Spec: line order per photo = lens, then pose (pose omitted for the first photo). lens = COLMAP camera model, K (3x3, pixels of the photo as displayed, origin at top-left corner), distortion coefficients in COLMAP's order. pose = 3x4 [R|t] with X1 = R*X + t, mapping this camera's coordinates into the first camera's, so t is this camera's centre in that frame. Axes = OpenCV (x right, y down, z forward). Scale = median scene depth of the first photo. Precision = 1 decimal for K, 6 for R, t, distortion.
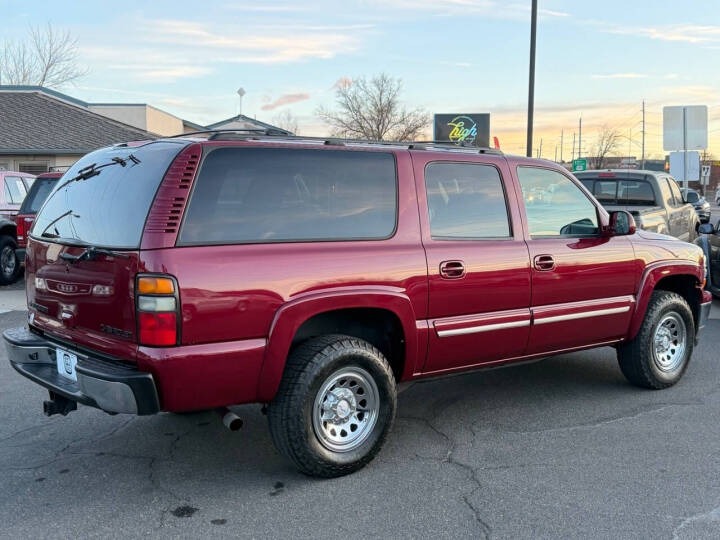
lens RADIAL K [[822.7, 0, 360.0], [0, 822.7, 270.0], [0, 0, 1]] dist [0.177350, -0.394345]
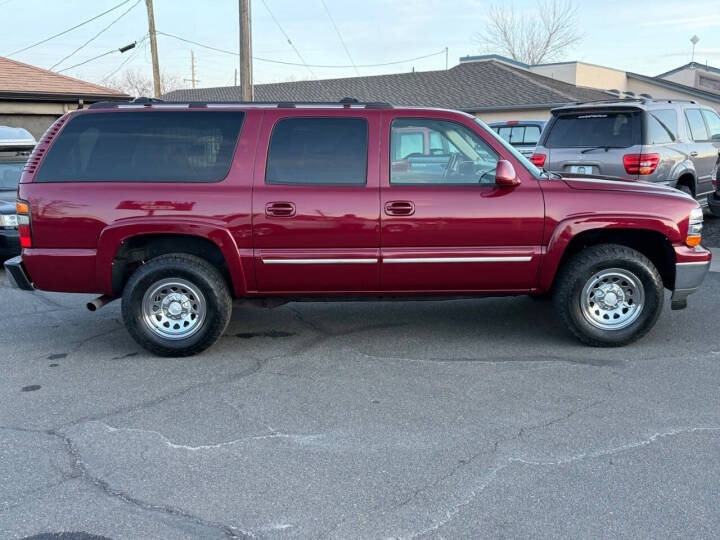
lens RADIAL K [[698.0, 0, 360.0], [0, 698.0, 270.0], [0, 0, 1]] dist [0.051188, -0.018836]
pose [[0.792737, 0.098242, -0.601594, 0.763372], [-0.043661, 0.993543, 0.104715, -0.022551], [0.607998, -0.056746, 0.791908, 0.242496]]
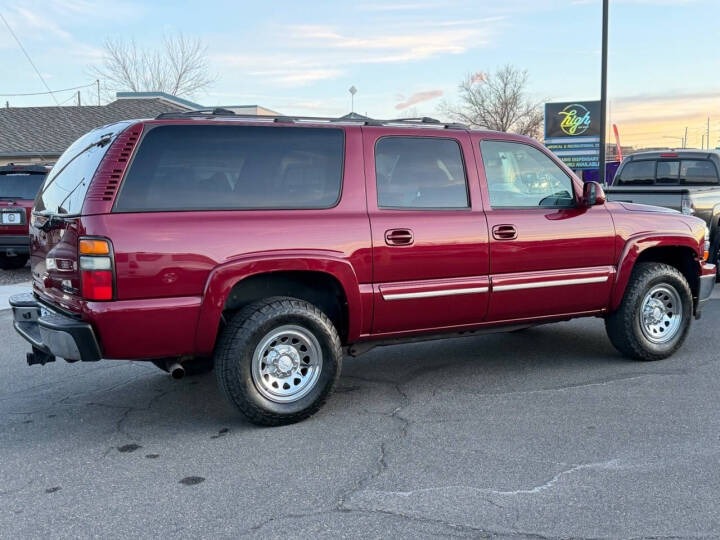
lens RADIAL K [[822.7, 0, 360.0], [0, 822.7, 270.0], [0, 0, 1]] dist [0.177350, -0.394345]
pose [[0.987695, -0.005679, -0.156291, 0.211131], [0.006168, 0.999977, 0.002641, 0.035660], [0.156272, -0.003573, 0.987708, -0.051250]]
